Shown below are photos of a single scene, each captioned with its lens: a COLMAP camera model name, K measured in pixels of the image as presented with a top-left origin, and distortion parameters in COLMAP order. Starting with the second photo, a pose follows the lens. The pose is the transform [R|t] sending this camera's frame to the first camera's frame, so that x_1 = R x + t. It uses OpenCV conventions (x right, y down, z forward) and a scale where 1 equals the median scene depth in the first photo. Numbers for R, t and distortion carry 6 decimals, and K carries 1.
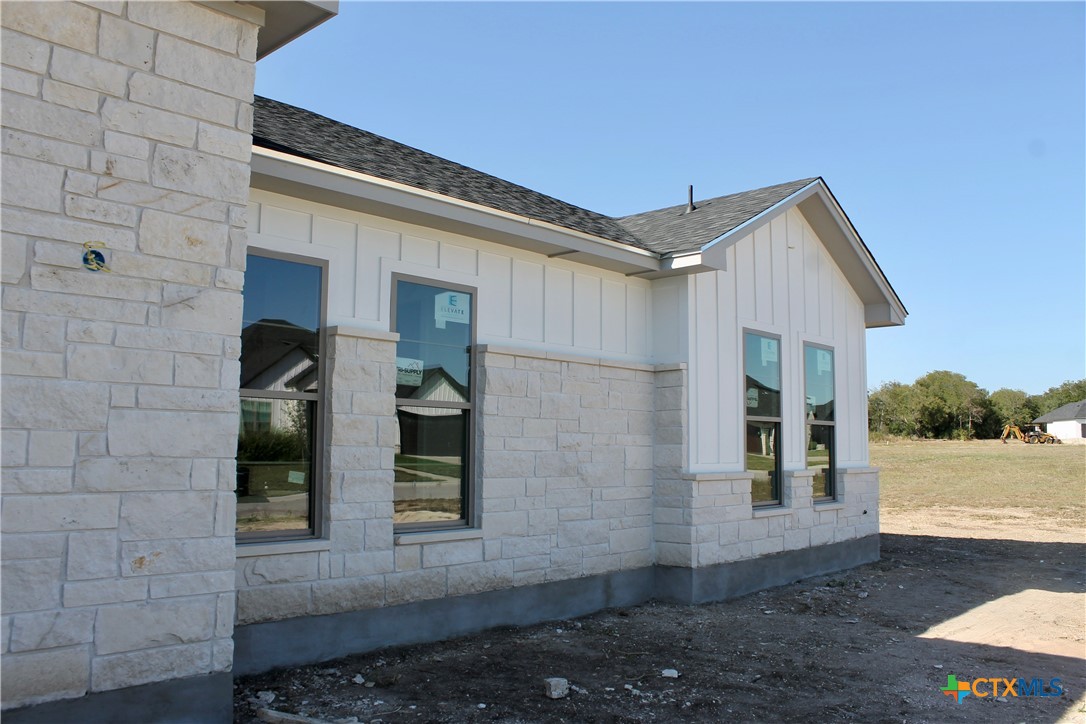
lens RADIAL K [[907.9, 0, 540.2], [0, 907.9, 360.7], [0, 0, 1]] dist [-0.165121, 0.142629]
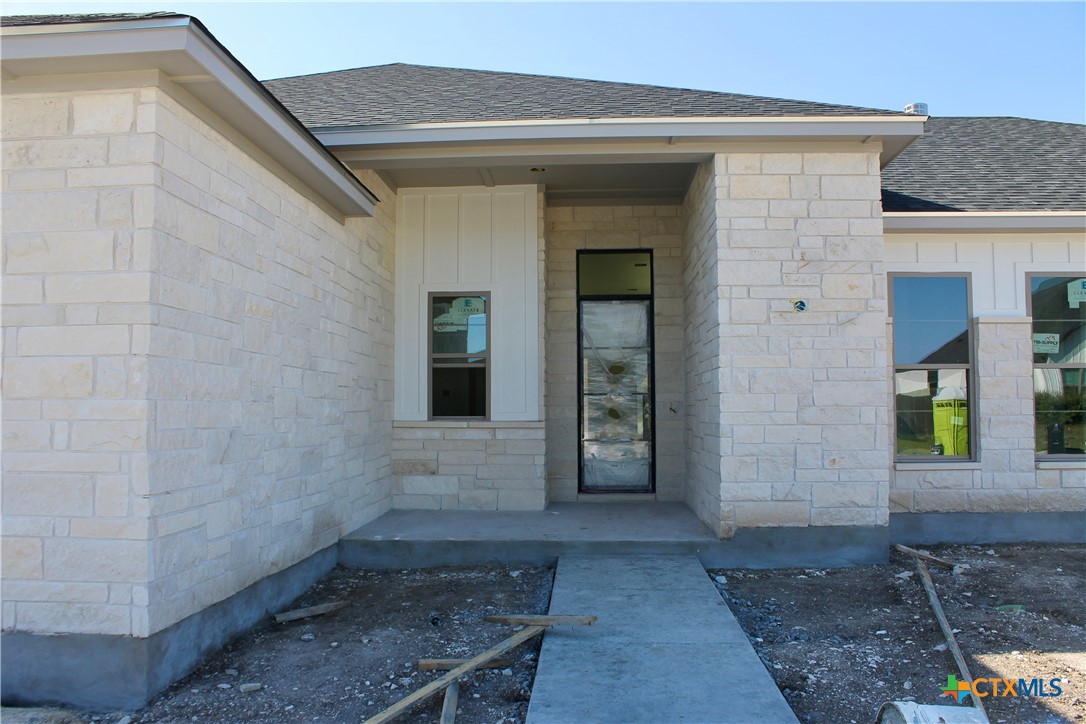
lens RADIAL K [[907.9, 0, 540.2], [0, 907.9, 360.7], [0, 0, 1]] dist [-0.165121, 0.142629]
pose [[0.633186, -0.052879, -0.772191, 0.599046], [0.081884, 0.996641, -0.001106, -0.035122], [0.769656, -0.062530, 0.635389, -0.652565]]
